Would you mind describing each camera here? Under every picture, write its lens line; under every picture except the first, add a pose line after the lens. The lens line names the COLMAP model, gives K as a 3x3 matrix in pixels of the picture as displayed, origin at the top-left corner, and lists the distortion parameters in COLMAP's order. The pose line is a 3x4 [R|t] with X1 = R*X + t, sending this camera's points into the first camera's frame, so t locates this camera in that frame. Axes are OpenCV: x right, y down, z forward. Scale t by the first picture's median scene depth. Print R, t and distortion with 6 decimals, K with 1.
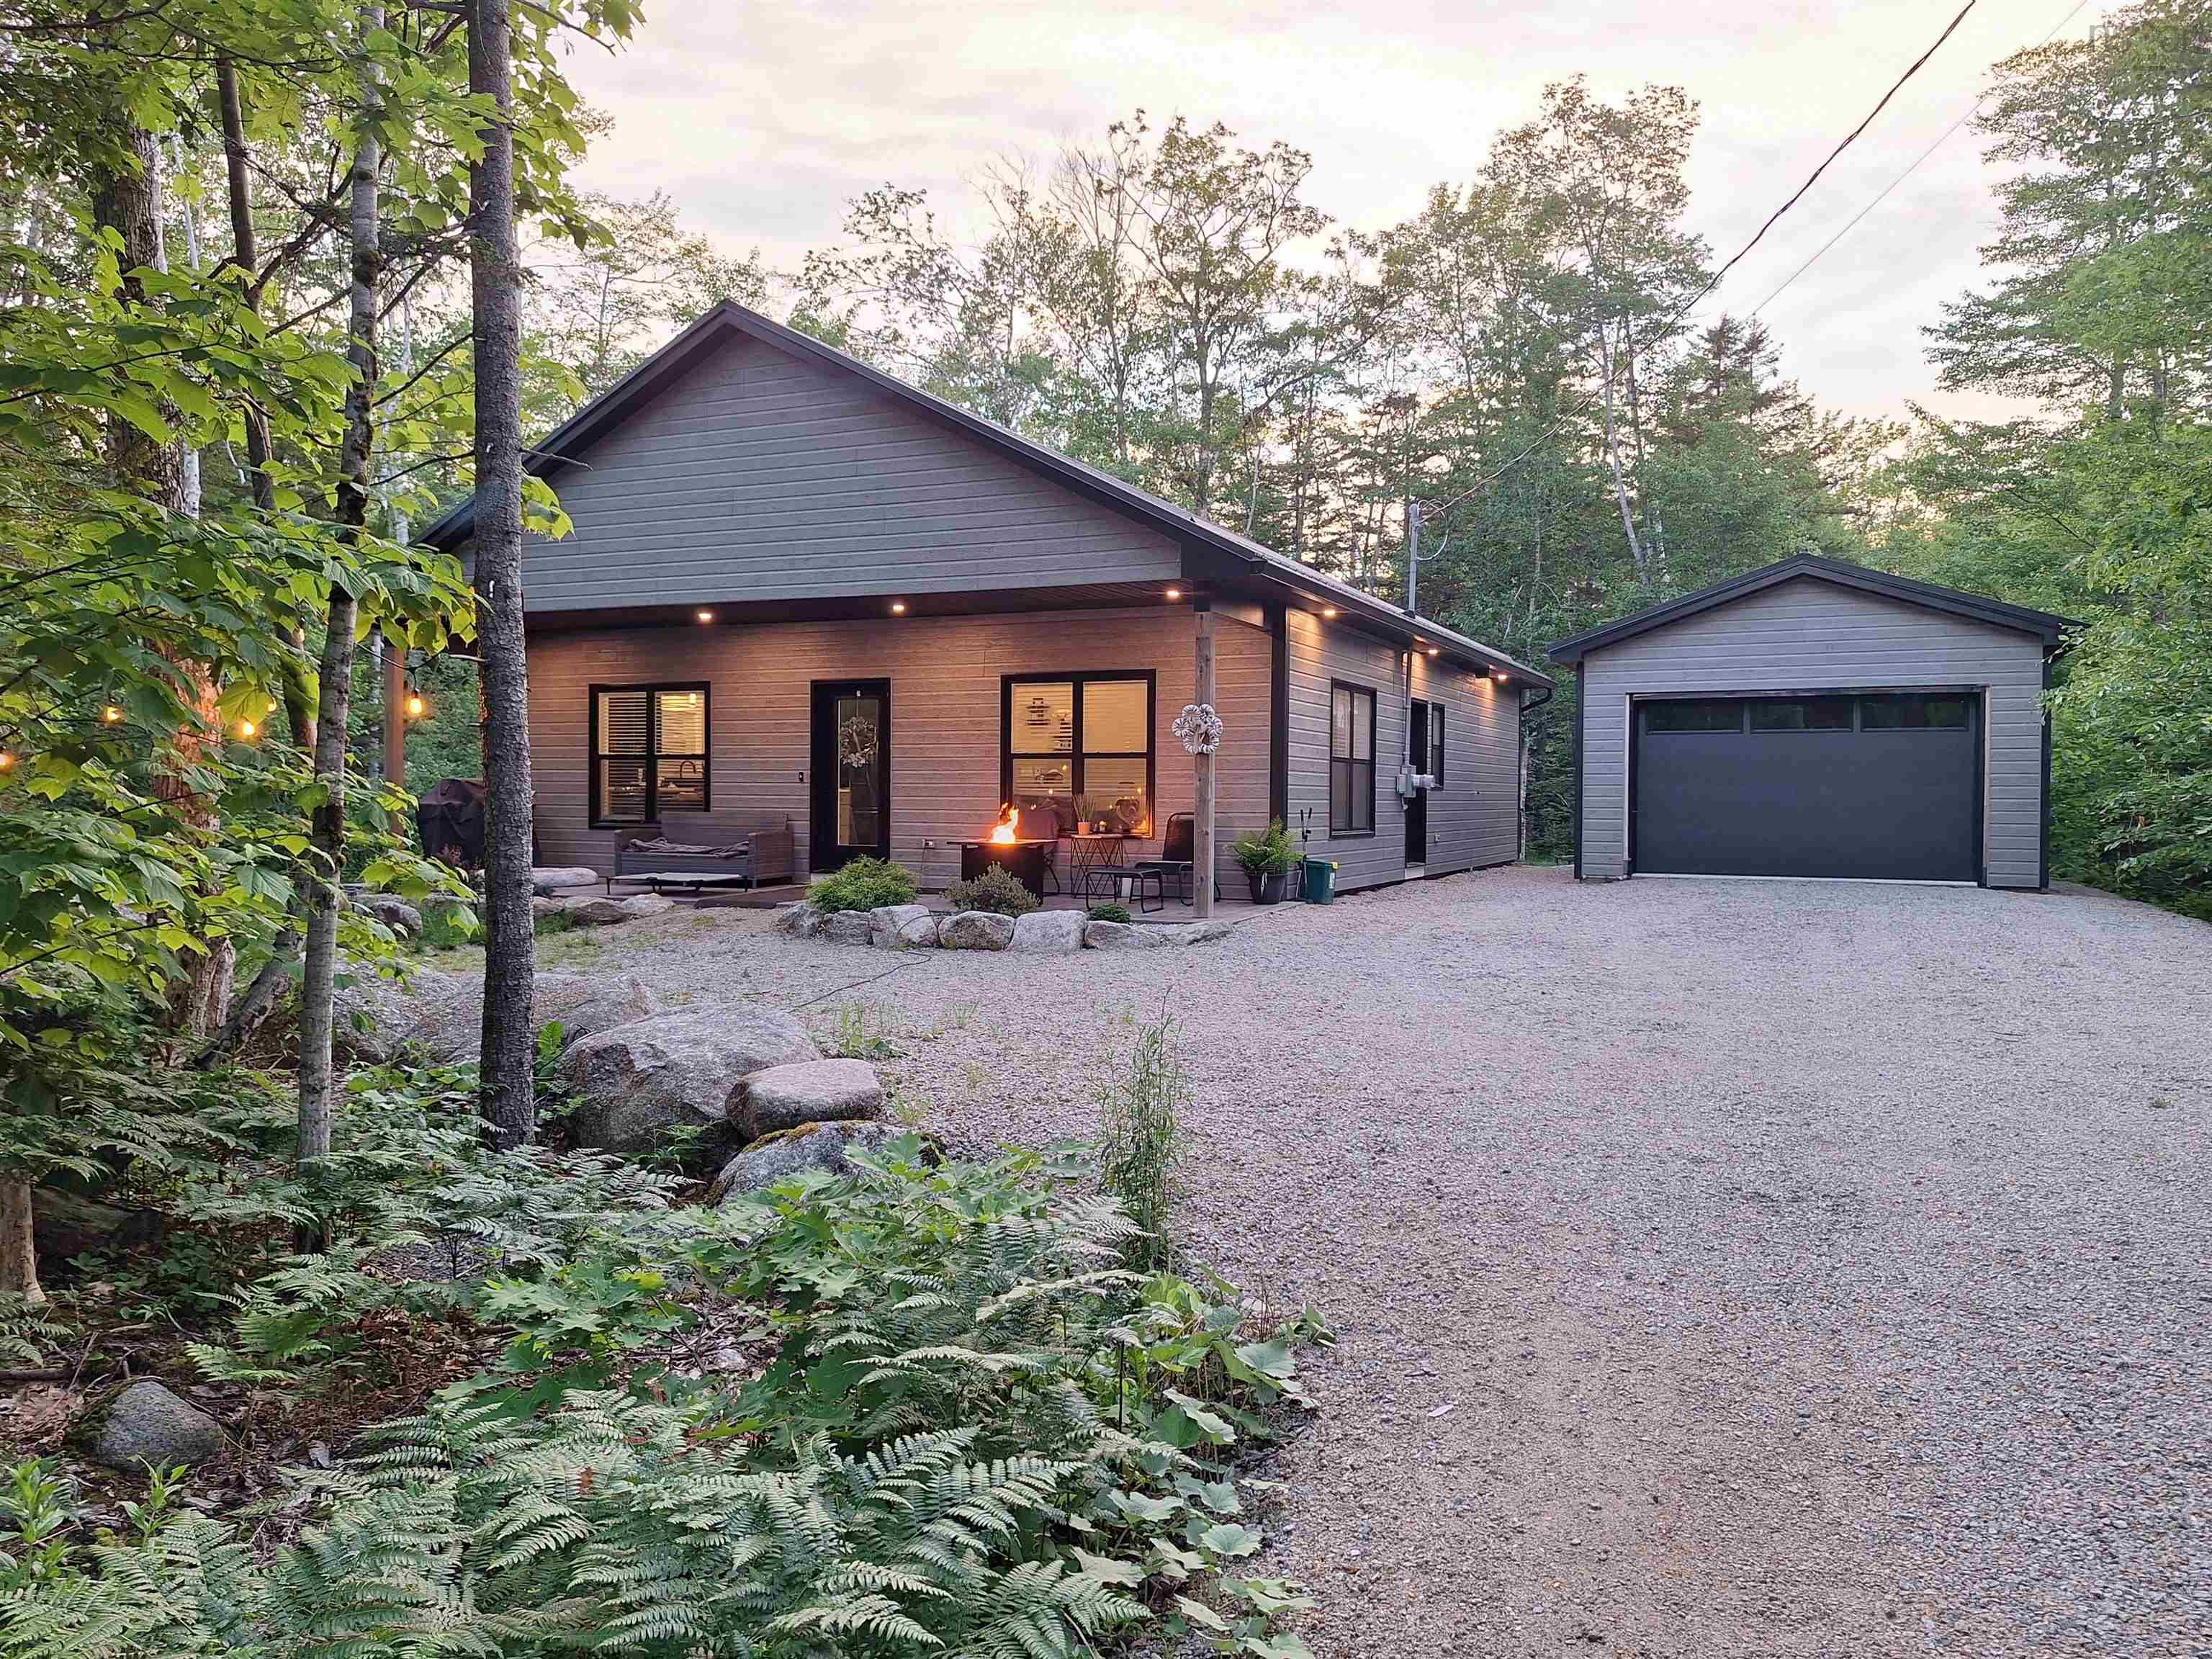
lens RADIAL K [[1524.4, 0, 1135.2], [0, 1524.4, 829.6], [0, 0, 1]] dist [0.068521, -0.073631]
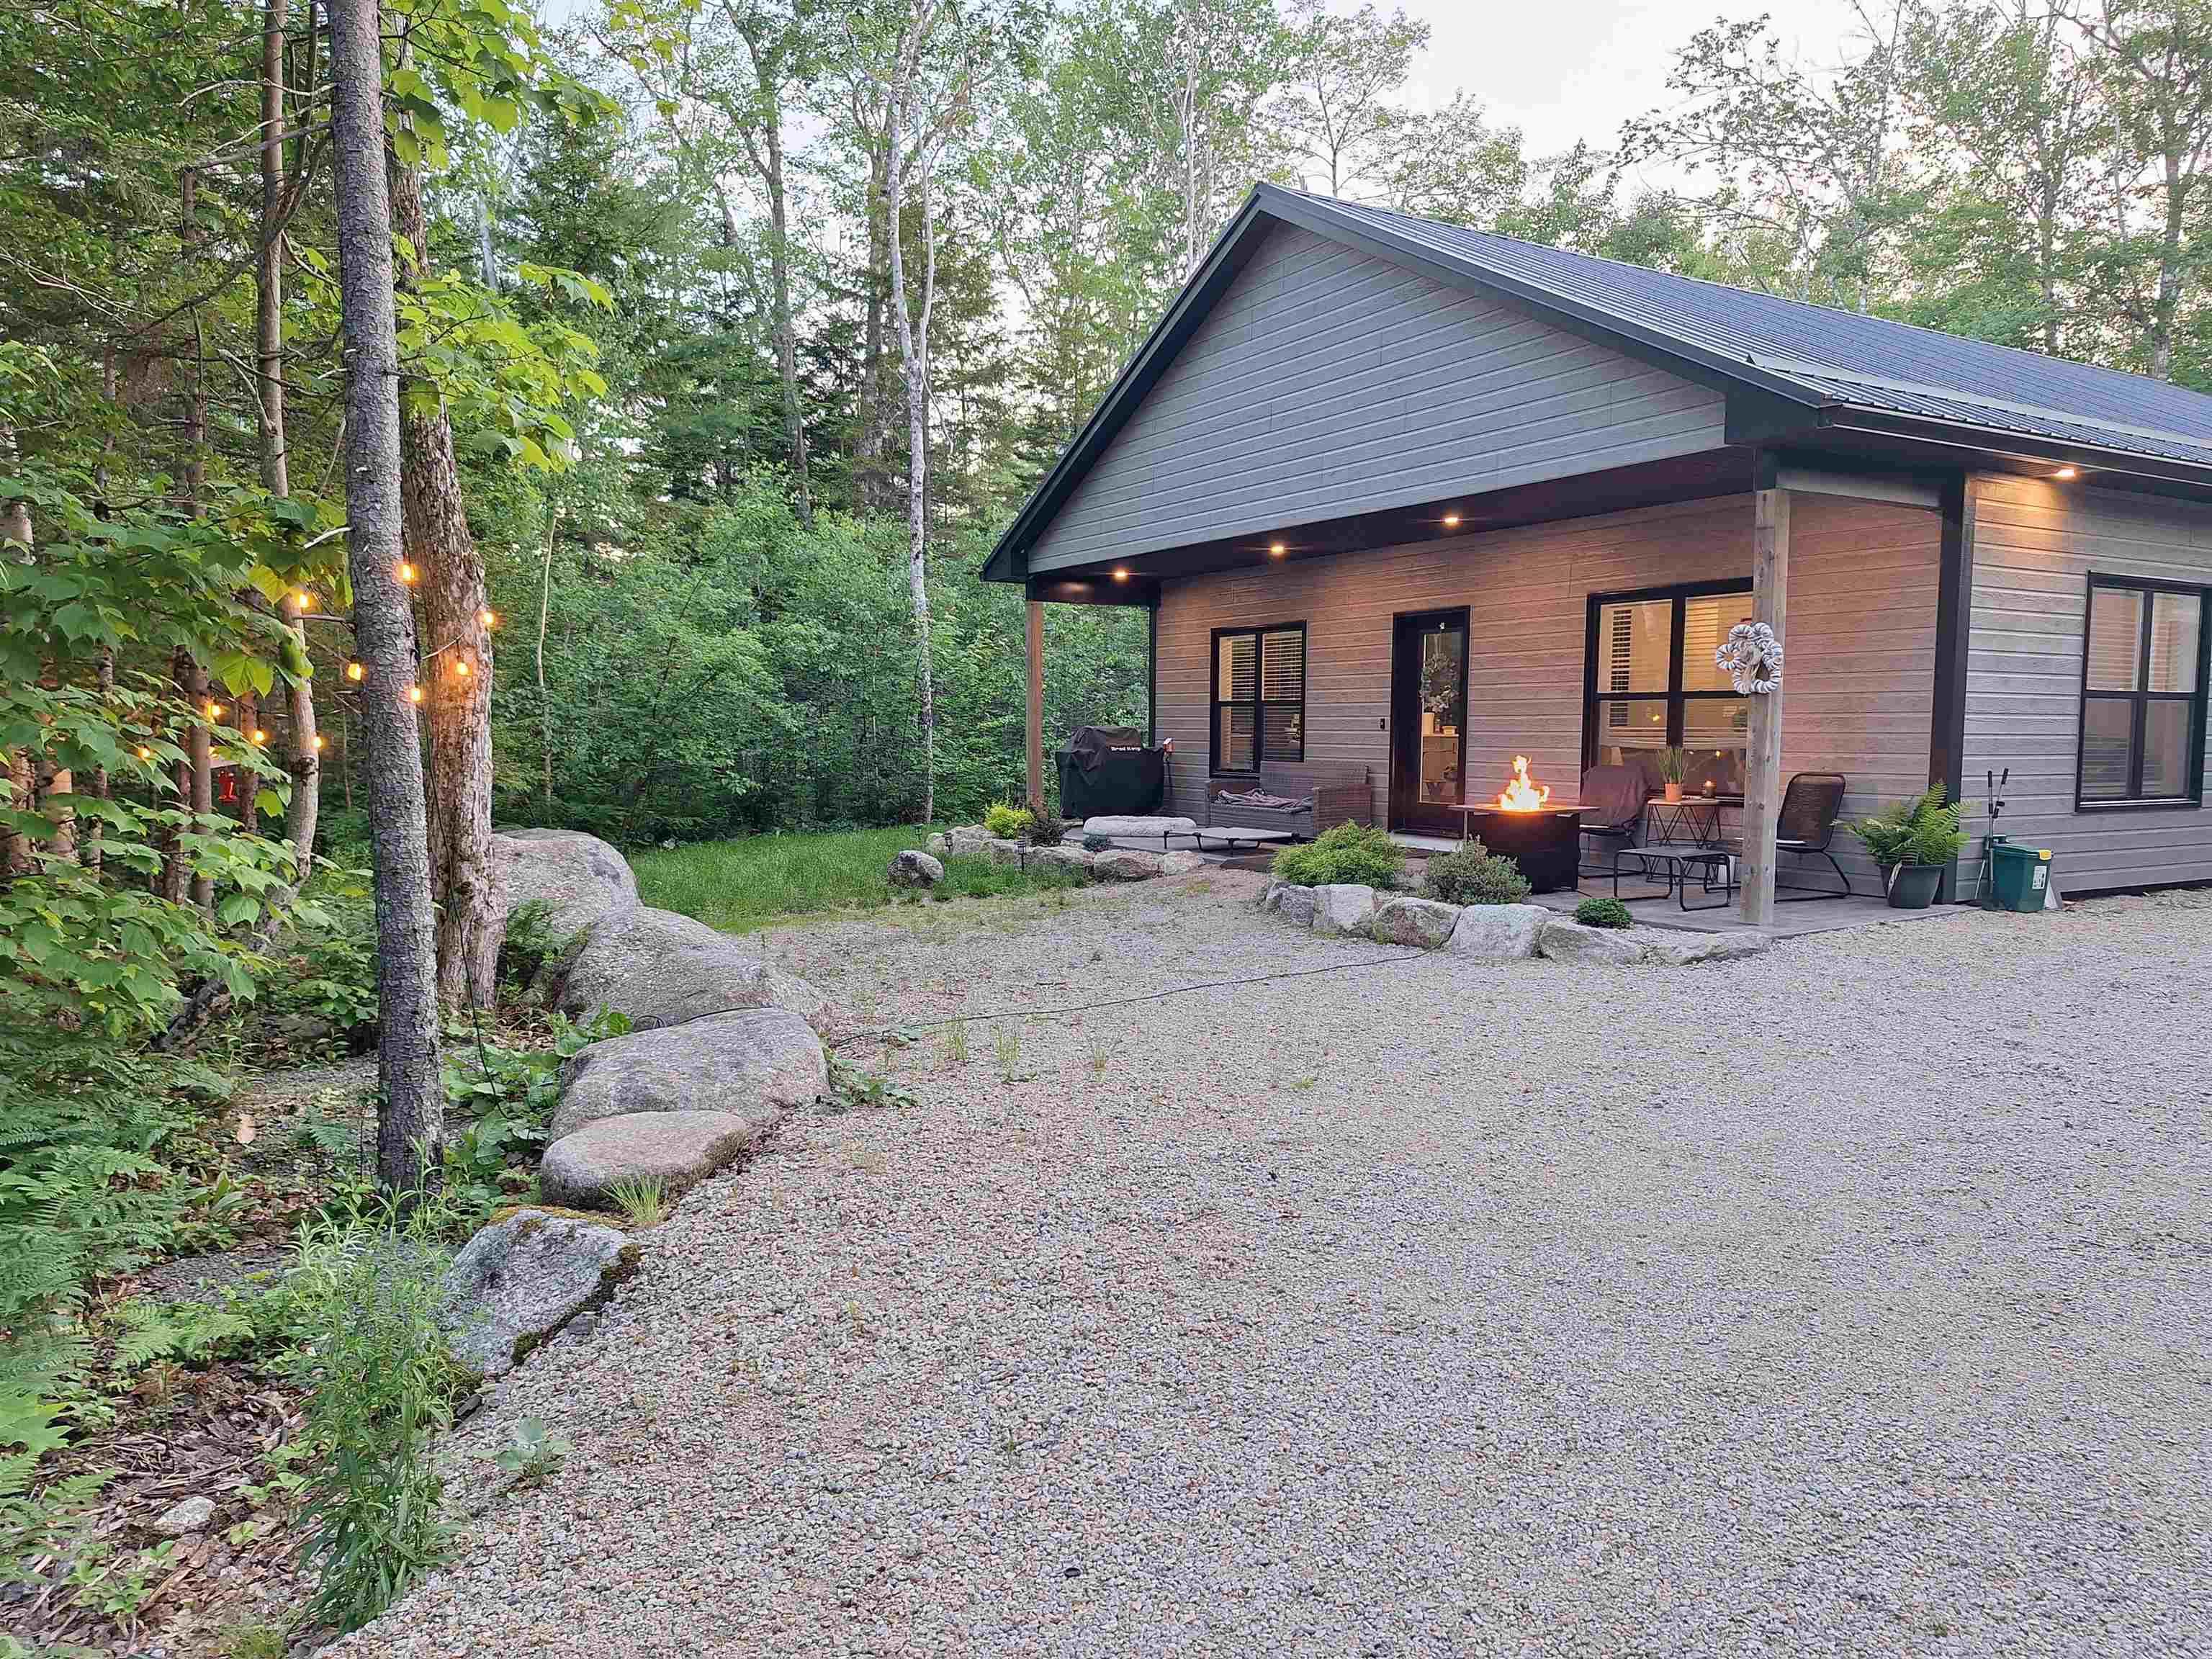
lens RADIAL K [[1524.4, 0, 1135.2], [0, 1524.4, 829.6], [0, 0, 1]] dist [0.068521, -0.073631]
pose [[0.815477, 0.038428, -0.577513, 0.166960], [-0.013610, 0.998791, 0.047243, -0.012405], [0.578630, -0.030666, 0.815013, 0.189850]]
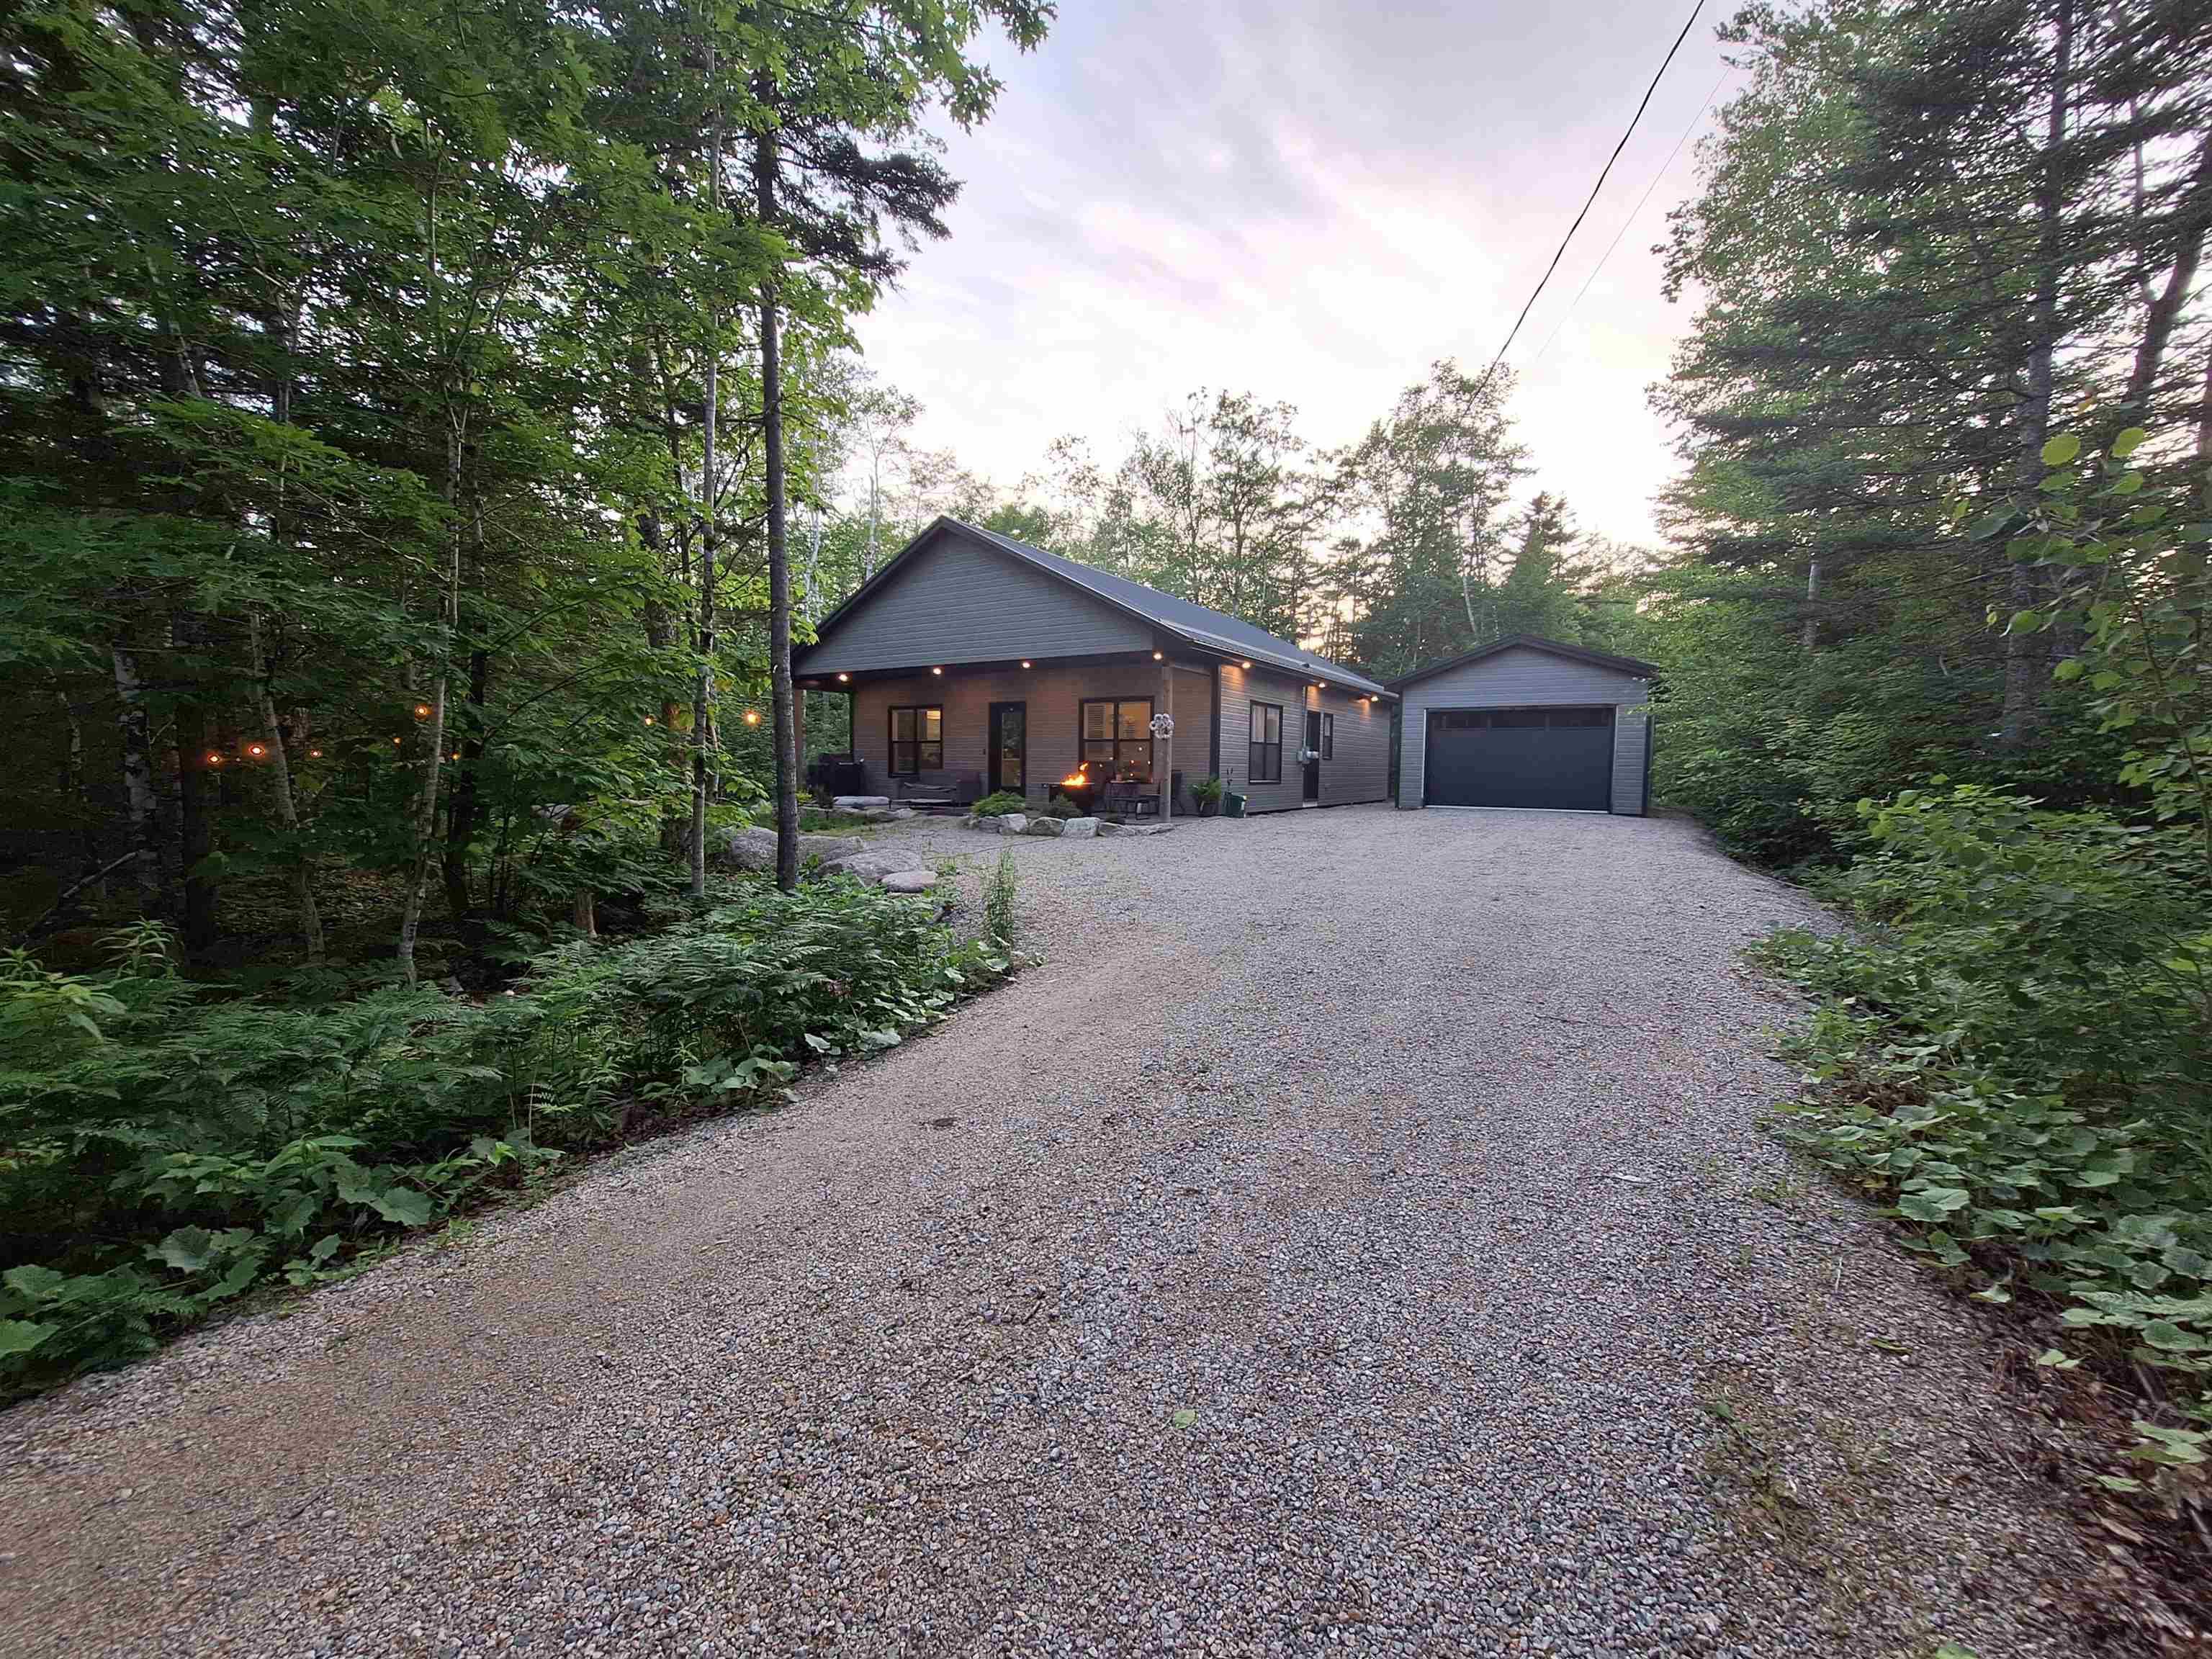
lens RADIAL K [[865.4, 0, 1111.2], [0, 865.4, 838.9], [0, 0, 1]] dist [-0.038024, 0.000016]
pose [[0.989140, 0.017229, -0.145966, 0.105622], [-0.008155, 0.998010, 0.062534, 0.007088], [0.146753, -0.060665, 0.987311, -0.089194]]
